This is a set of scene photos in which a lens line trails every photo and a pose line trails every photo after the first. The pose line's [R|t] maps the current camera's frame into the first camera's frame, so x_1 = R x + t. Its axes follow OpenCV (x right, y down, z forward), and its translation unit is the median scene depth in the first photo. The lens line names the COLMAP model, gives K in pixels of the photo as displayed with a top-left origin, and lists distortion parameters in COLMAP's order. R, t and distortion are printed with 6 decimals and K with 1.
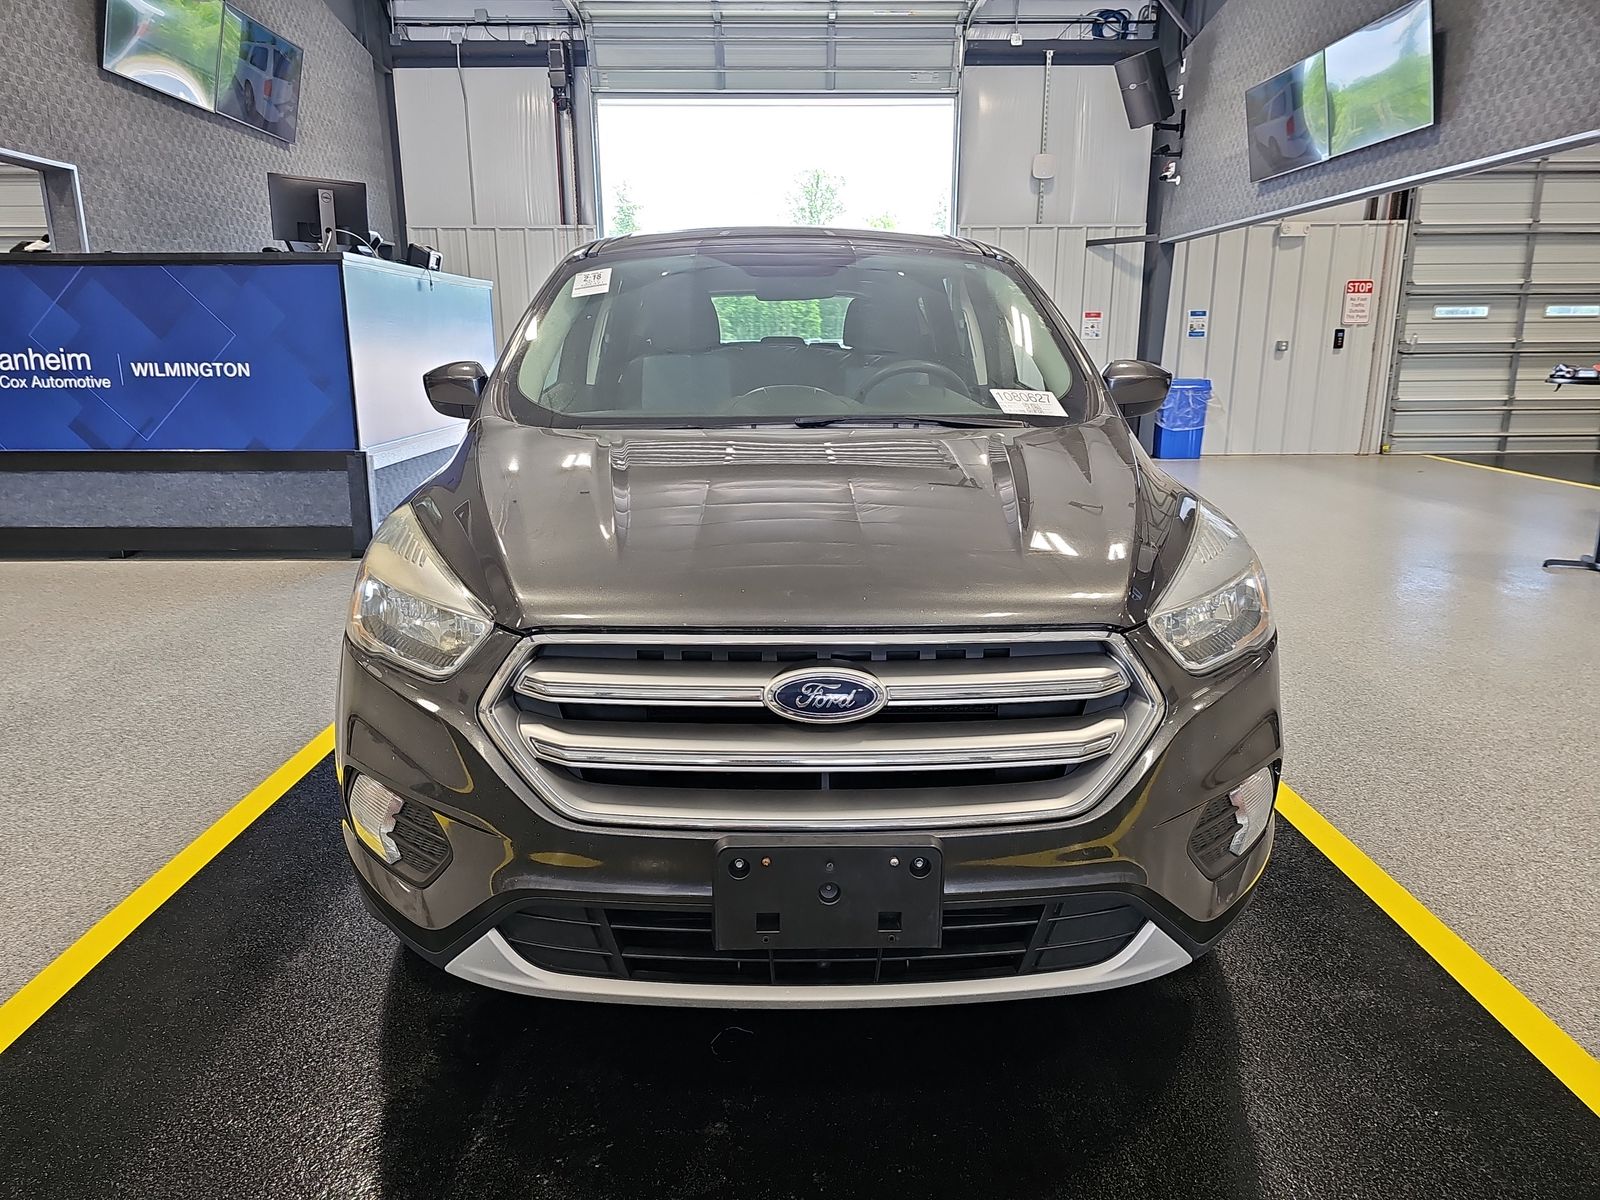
lens RADIAL K [[1064.5, 0, 800.0], [0, 1064.5, 600.0], [0, 0, 1]] dist [0.026484, -0.033676]
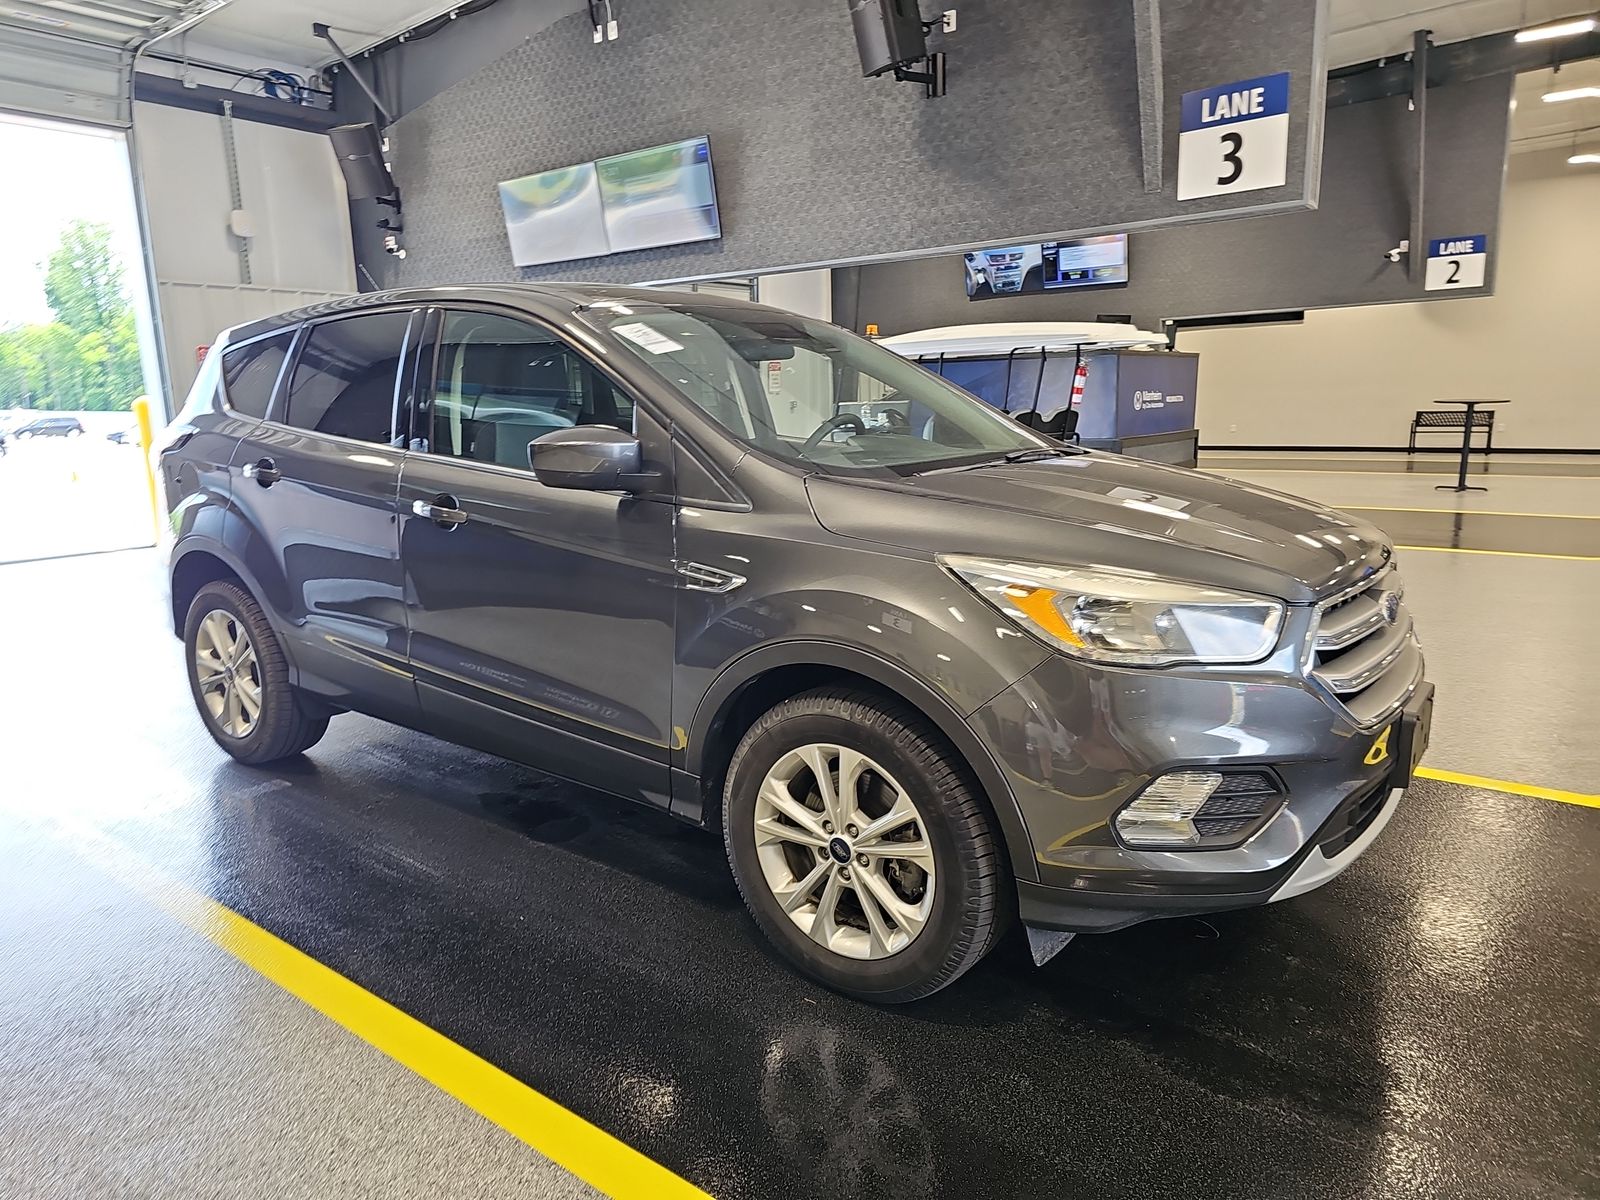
lens RADIAL K [[1064.5, 0, 800.0], [0, 1064.5, 600.0], [0, 0, 1]] dist [0.026484, -0.033676]
pose [[0.632963, -0.146897, 0.760118, -0.223777], [0.195080, 0.980415, 0.027025, -0.018443], [-0.749201, 0.131178, 0.649223, 0.085748]]
